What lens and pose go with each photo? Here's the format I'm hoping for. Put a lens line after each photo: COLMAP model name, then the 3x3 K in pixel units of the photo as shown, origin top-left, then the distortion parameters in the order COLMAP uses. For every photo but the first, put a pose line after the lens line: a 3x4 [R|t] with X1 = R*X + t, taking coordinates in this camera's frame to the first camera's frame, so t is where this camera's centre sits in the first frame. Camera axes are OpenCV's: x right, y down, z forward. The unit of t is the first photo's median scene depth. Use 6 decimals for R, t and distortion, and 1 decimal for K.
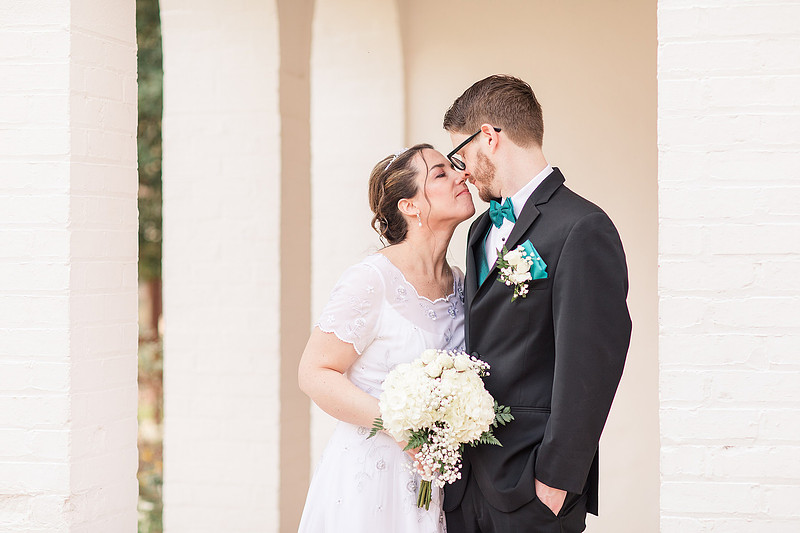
lens RADIAL K [[4571.5, 0, 398.6], [0, 4571.5, 268.2], [0, 0, 1]] dist [0.784202, 0.000000]
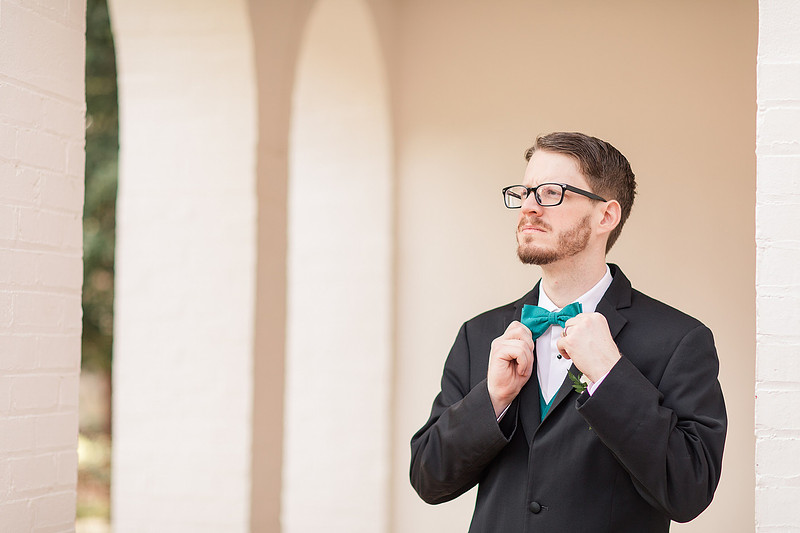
lens RADIAL K [[4571.5, 0, 404.3], [0, 4571.5, 263.4], [0, 0, 1]] dist [0.784202, 0.000000]
pose [[0.999763, 0.018953, 0.010676, -0.009949], [-0.018711, 0.999575, -0.022370, -0.004144], [-0.011095, 0.022165, 0.999693, 0.214836]]
